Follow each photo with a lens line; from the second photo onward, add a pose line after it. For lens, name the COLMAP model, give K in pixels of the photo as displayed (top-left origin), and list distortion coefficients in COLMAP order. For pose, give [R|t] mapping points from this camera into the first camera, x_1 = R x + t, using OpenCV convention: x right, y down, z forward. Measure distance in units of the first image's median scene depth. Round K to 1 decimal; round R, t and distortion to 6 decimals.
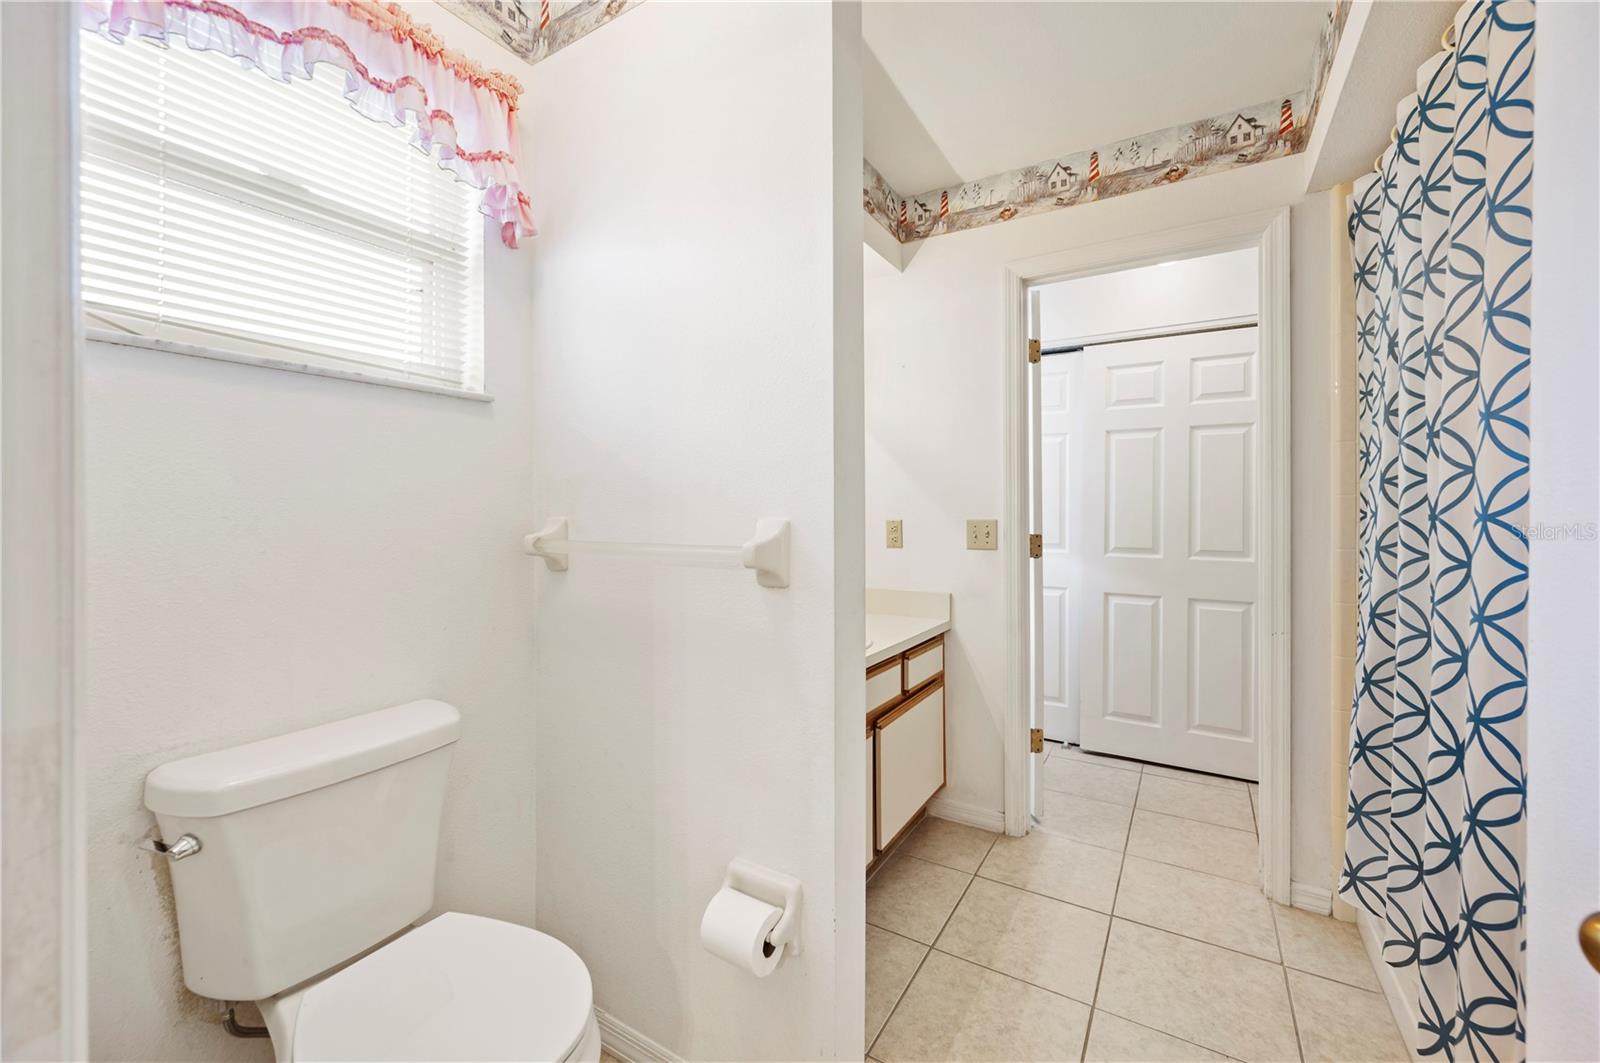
lens RADIAL K [[643.7, 0, 797.6], [0, 643.7, 519.5], [0, 0, 1]] dist [-0.005255, -0.000720]
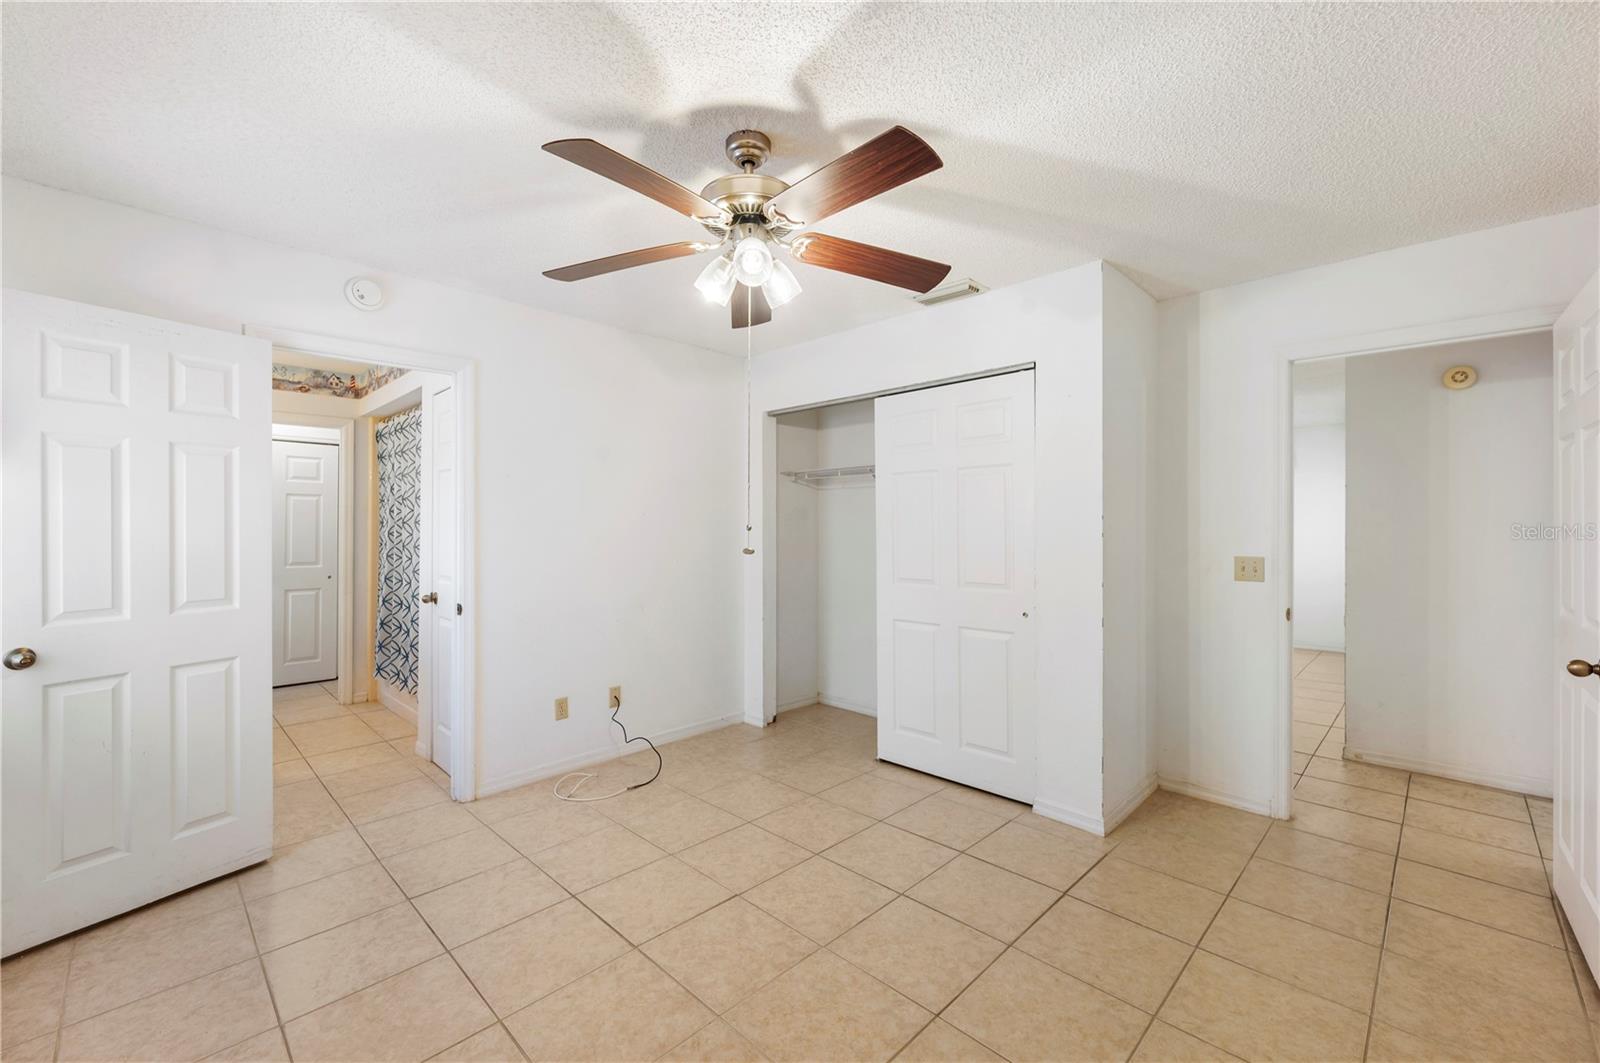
lens RADIAL K [[643.7, 0, 798.6], [0, 643.7, 530.9], [0, 0, 1]] dist [-0.005255, -0.000720]
pose [[0.217291, 0.007899, 0.976075, -1.393789], [0.001956, 0.999962, -0.008527, -0.037737], [-0.976105, 0.003762, 0.217267, -1.327837]]
